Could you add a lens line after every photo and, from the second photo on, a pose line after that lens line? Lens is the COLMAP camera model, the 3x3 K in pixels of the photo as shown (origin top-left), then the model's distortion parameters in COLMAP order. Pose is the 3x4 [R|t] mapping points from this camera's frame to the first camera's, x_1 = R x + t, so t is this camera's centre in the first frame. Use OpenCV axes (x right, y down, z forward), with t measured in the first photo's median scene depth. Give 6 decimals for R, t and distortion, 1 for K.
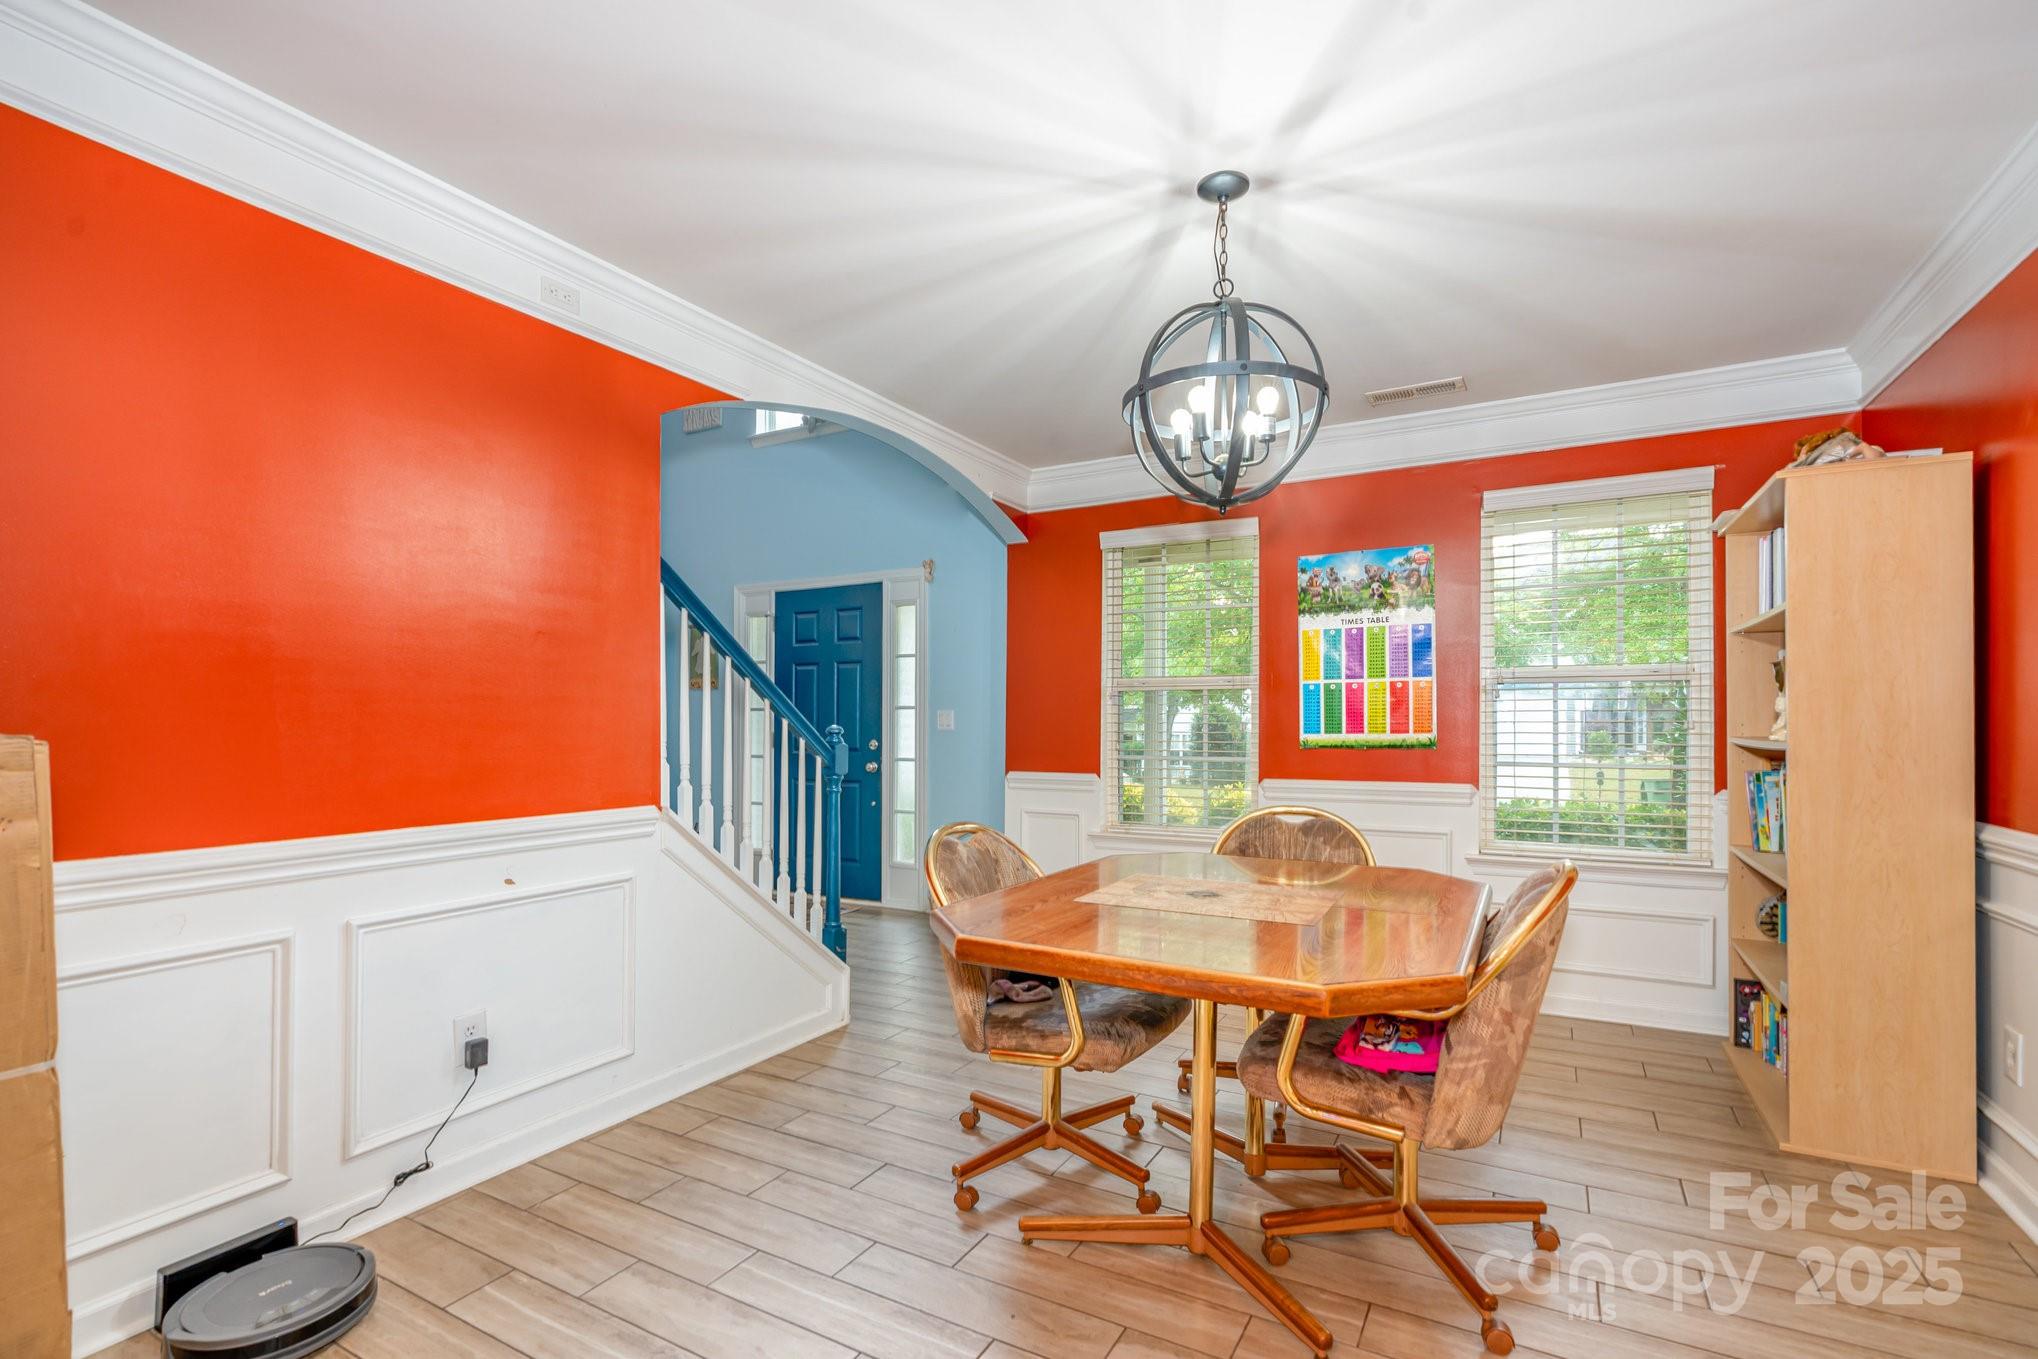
lens RADIAL K [[926.2, 0, 1022.4], [0, 926.2, 709.6], [0, 0, 1]] dist [-0.004672, 0.000474]
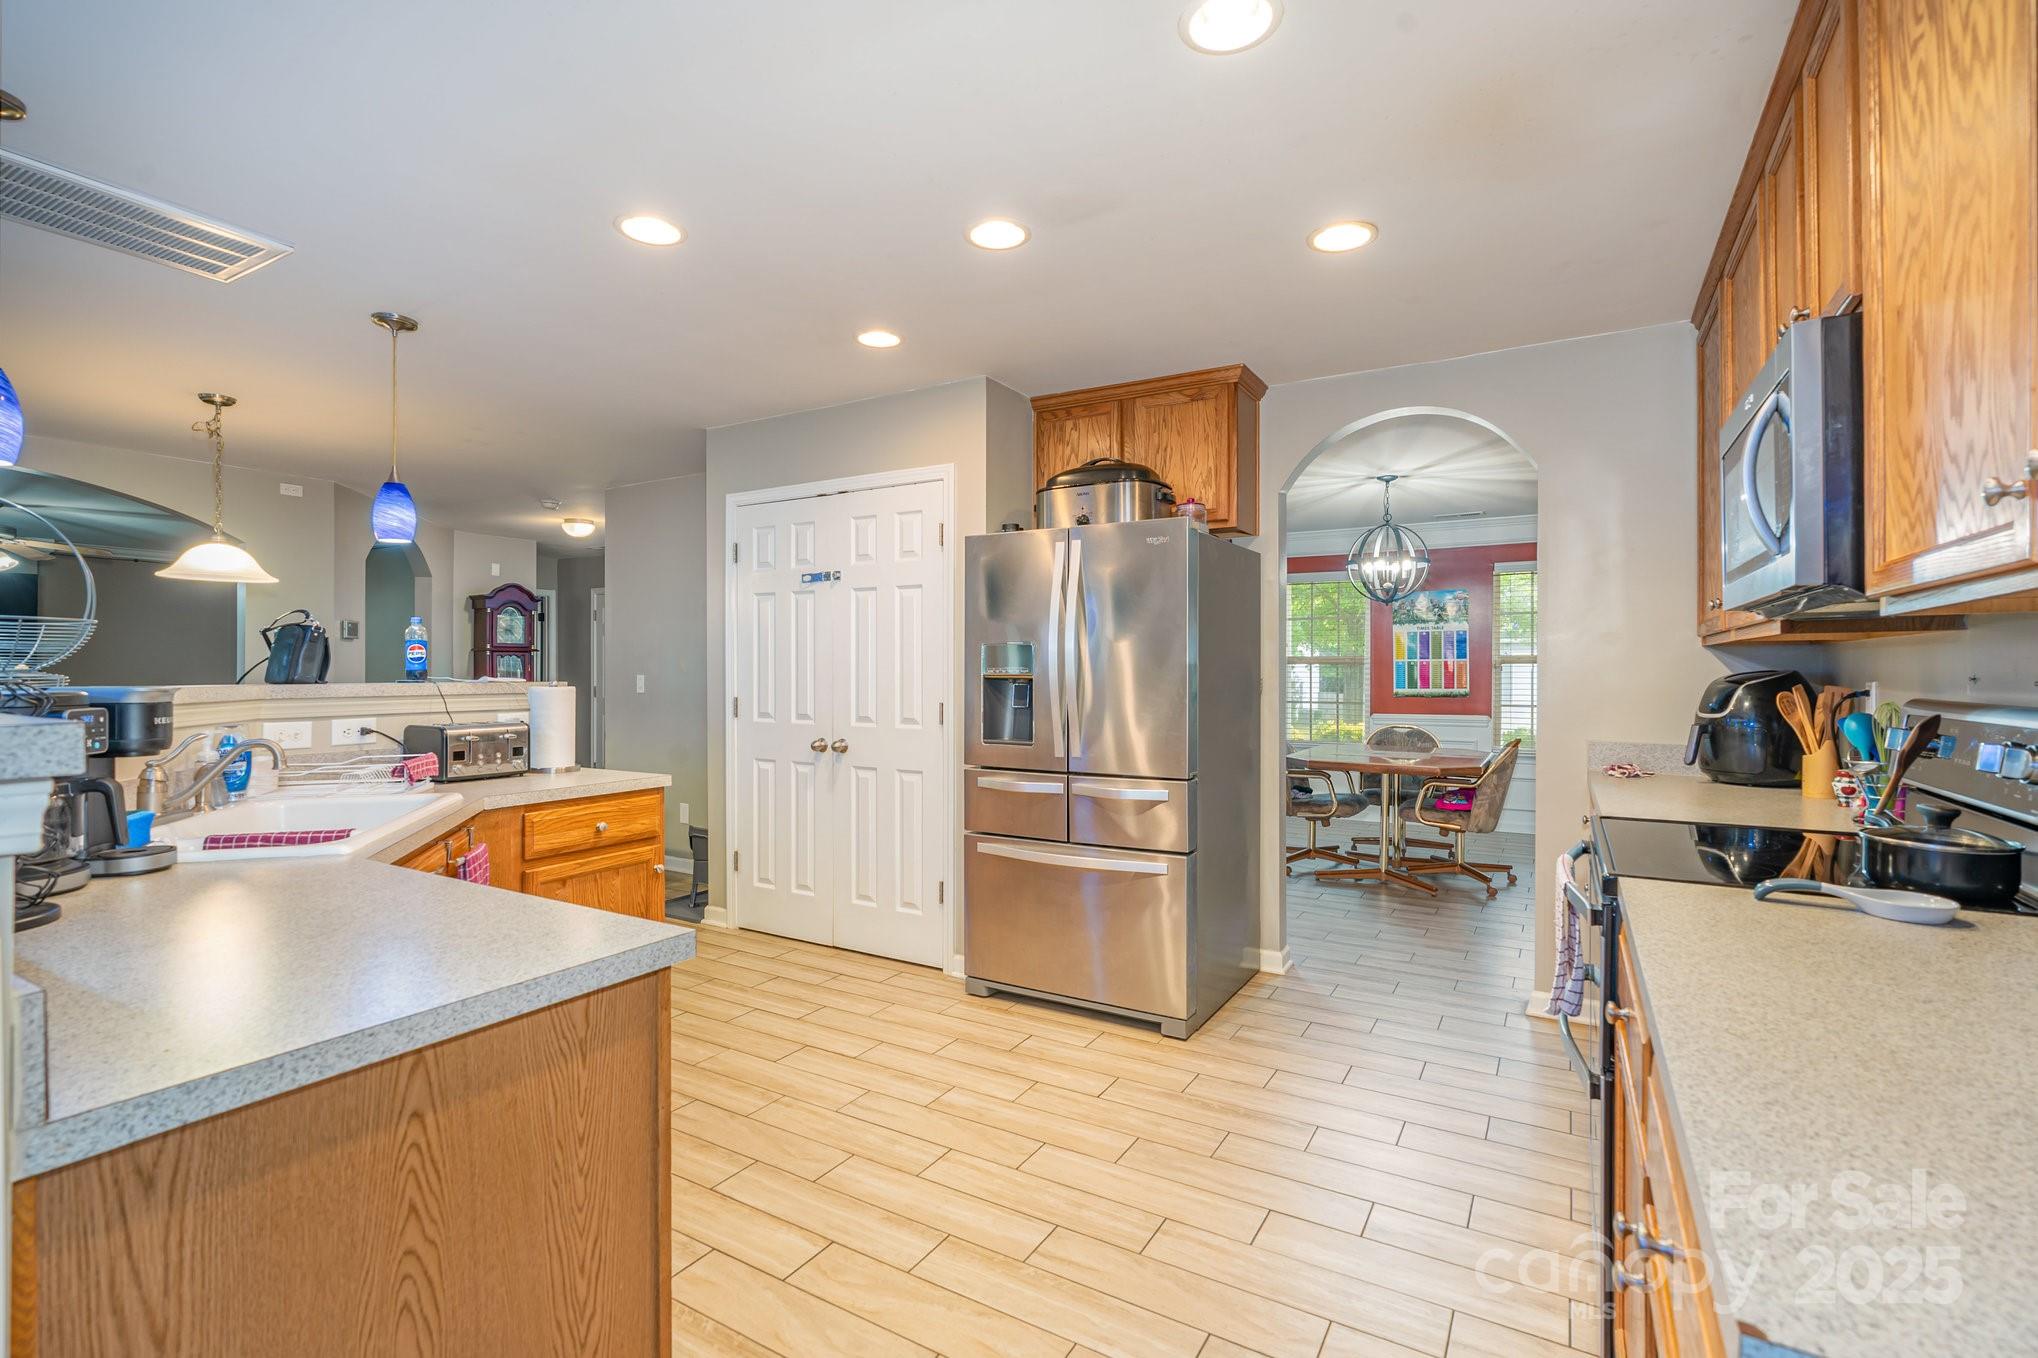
lens RADIAL K [[926.2, 0, 1012.8], [0, 926.2, 674.3], [0, 0, 1]] dist [-0.004672, 0.000474]
pose [[0.999471, -0.005411, -0.032069, -0.409809], [0.005903, 0.999866, 0.015277, -0.036631], [0.031982, -0.015458, 0.999369, -0.887664]]
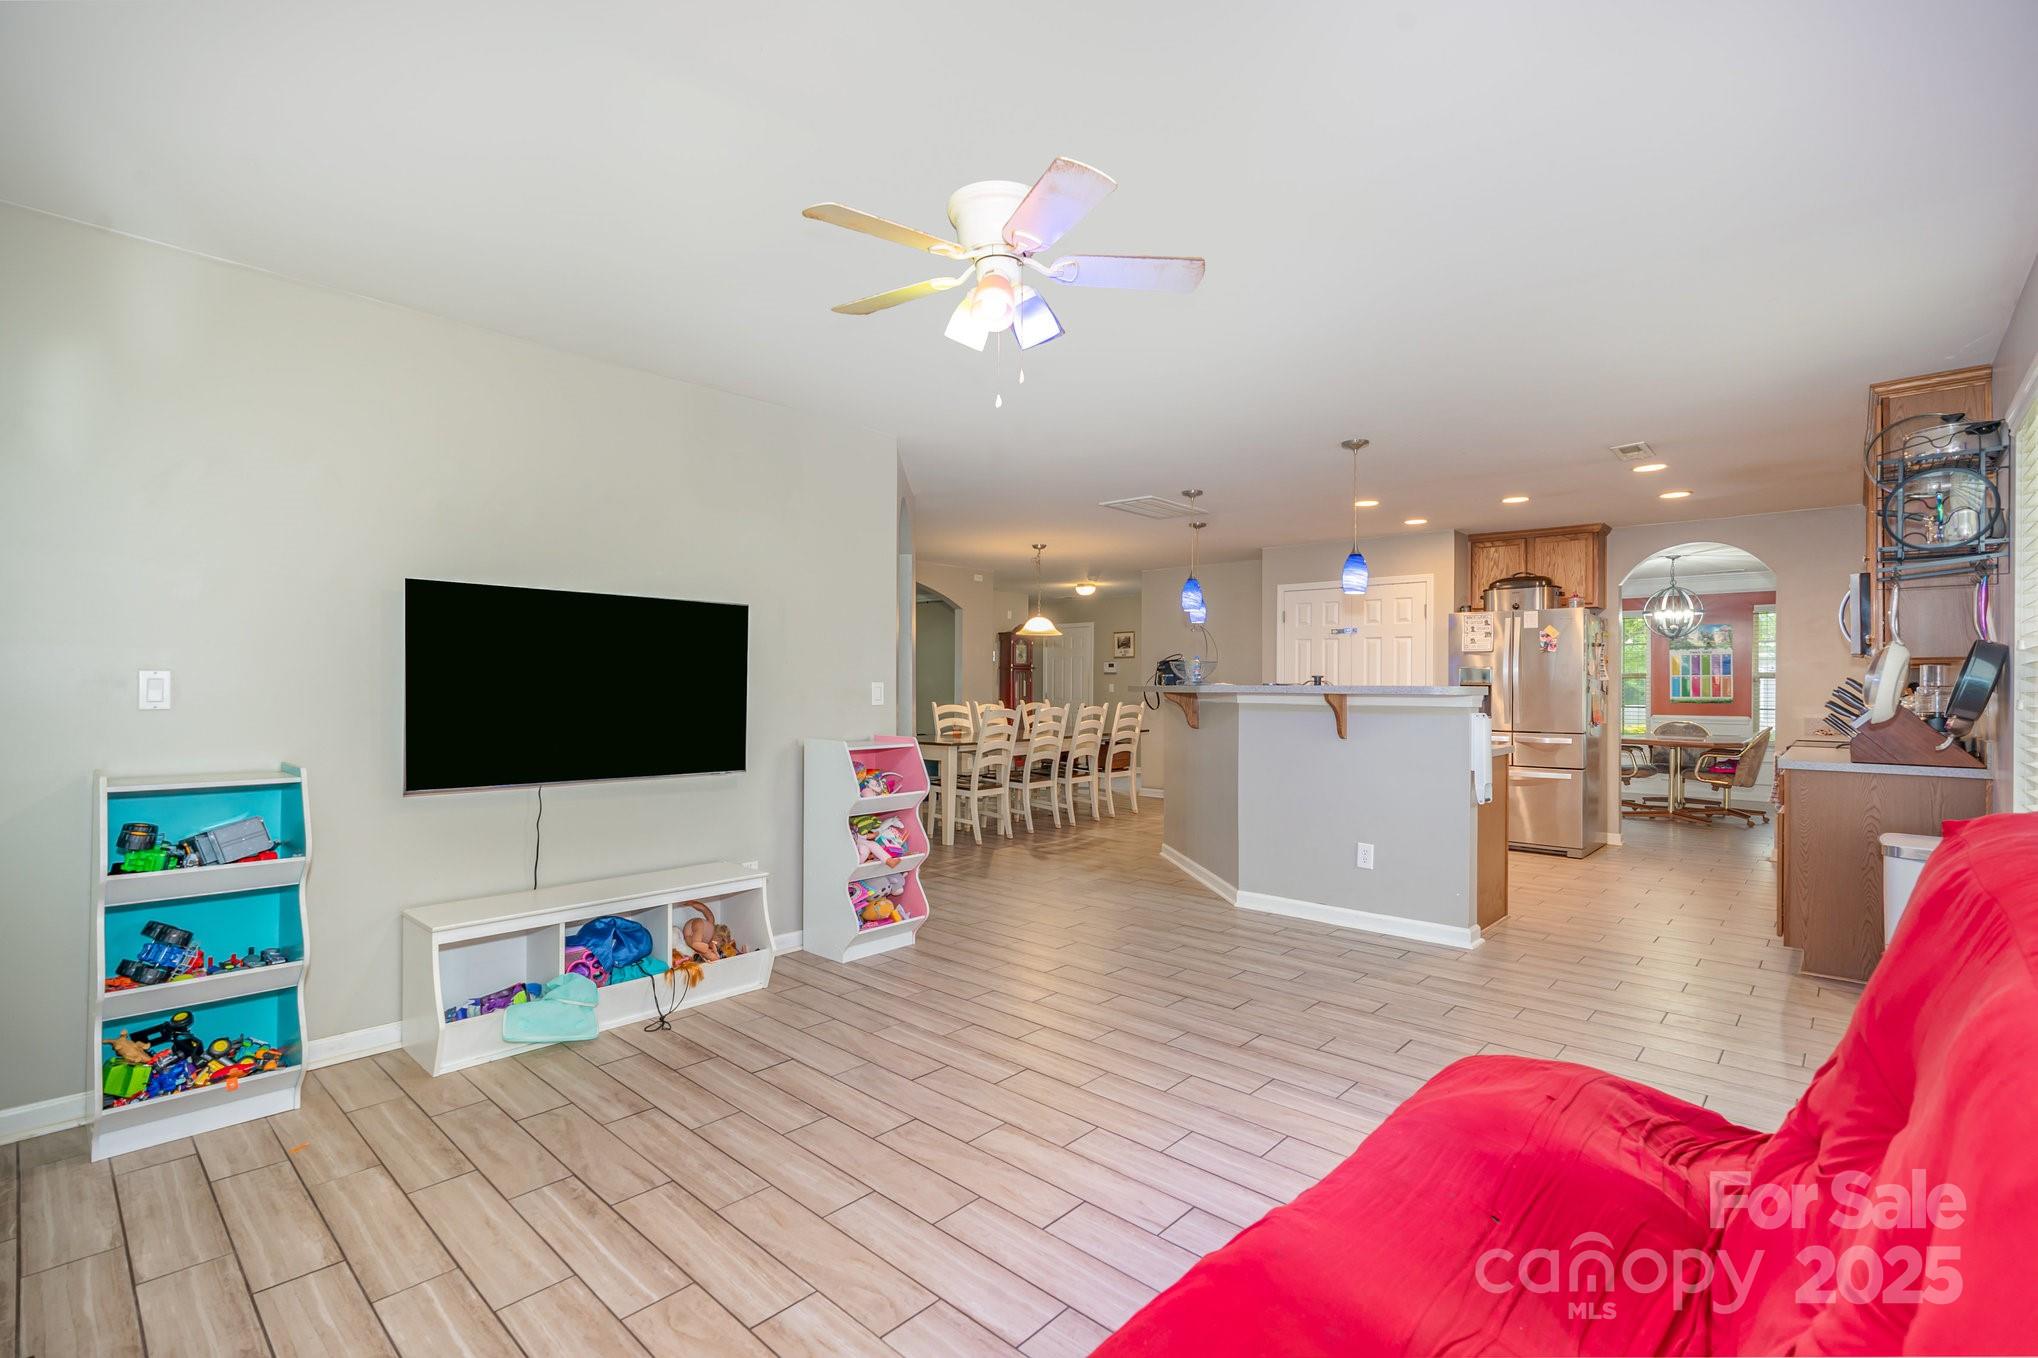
lens RADIAL K [[926.2, 0, 1018.3], [0, 926.2, 676.3], [0, 0, 1]] dist [-0.004672, 0.000474]
pose [[0.973411, -0.003520, -0.229040, -0.869625], [0.004052, 0.999990, 0.001852, -0.042870], [0.229031, -0.002730, 0.973415, -1.890544]]
